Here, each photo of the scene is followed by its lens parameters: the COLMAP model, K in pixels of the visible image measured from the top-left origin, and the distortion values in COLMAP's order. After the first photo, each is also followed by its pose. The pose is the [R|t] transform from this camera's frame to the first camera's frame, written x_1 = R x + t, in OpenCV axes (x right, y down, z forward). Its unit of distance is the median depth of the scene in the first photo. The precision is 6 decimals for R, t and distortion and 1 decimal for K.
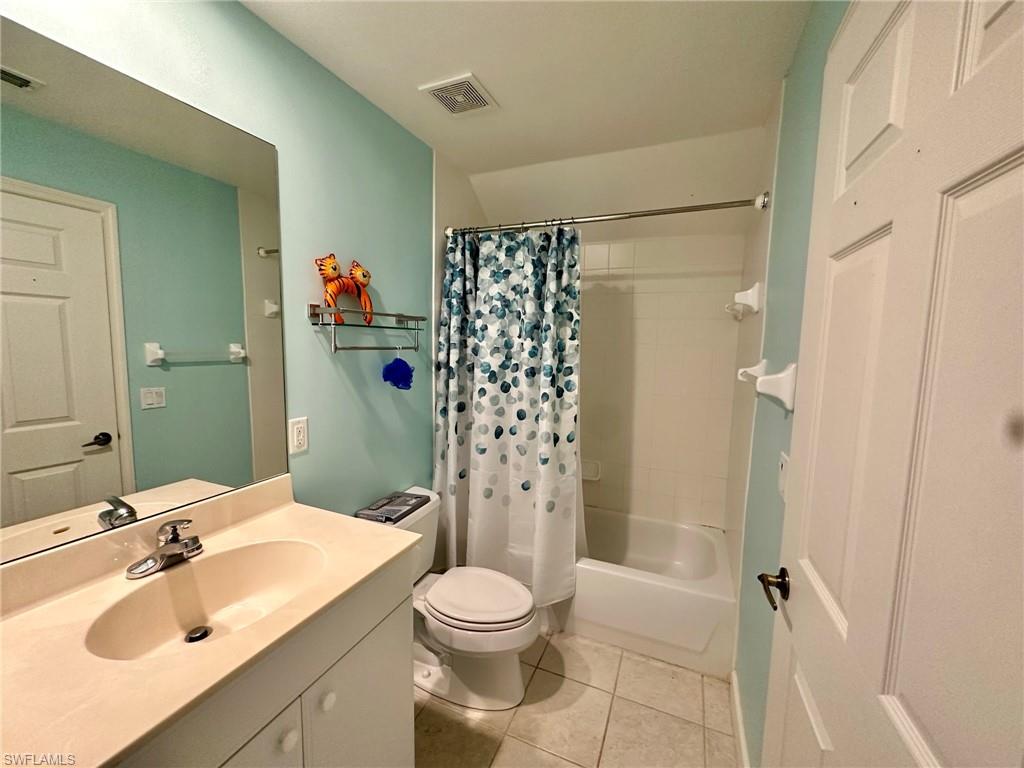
lens RADIAL K [[407.9, 0, 512.3], [0, 407.9, 382.6], [0, 0, 1]] dist [-0.003060, 0.000136]
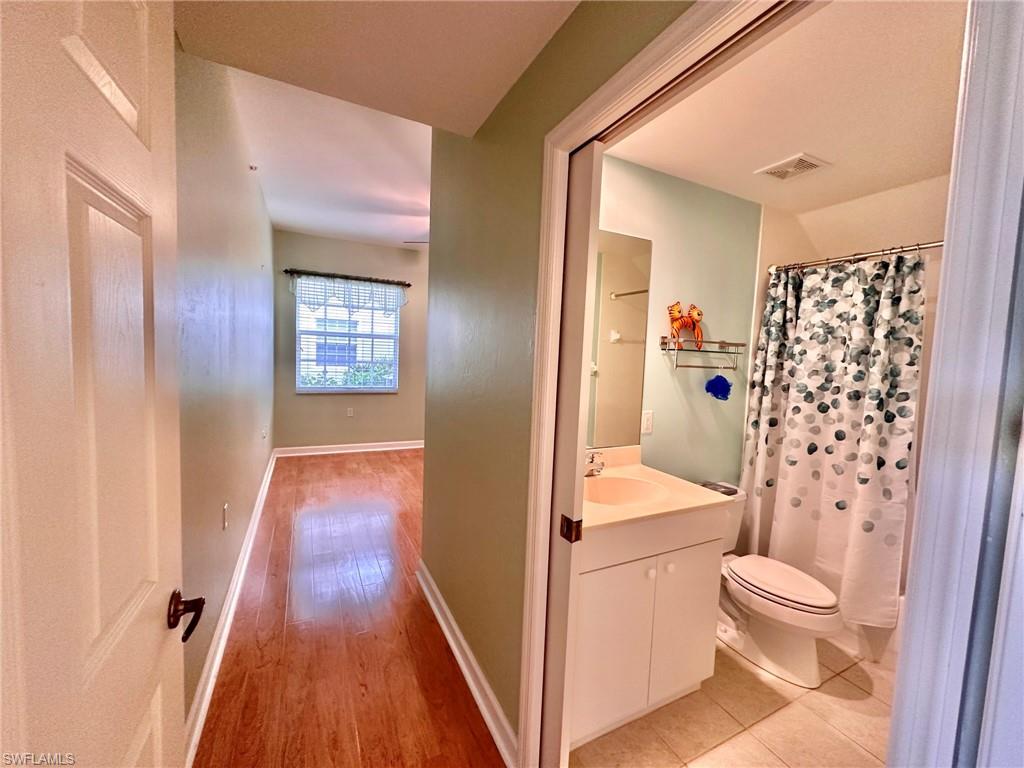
lens RADIAL K [[407.9, 0, 512.3], [0, 407.9, 382.6], [0, 0, 1]] dist [-0.003060, 0.000136]
pose [[0.762993, 0.056196, -0.643960, 0.047303], [-0.090400, 0.995700, -0.020220, 0.042840], [0.640054, 0.073642, 0.764792, -0.360773]]
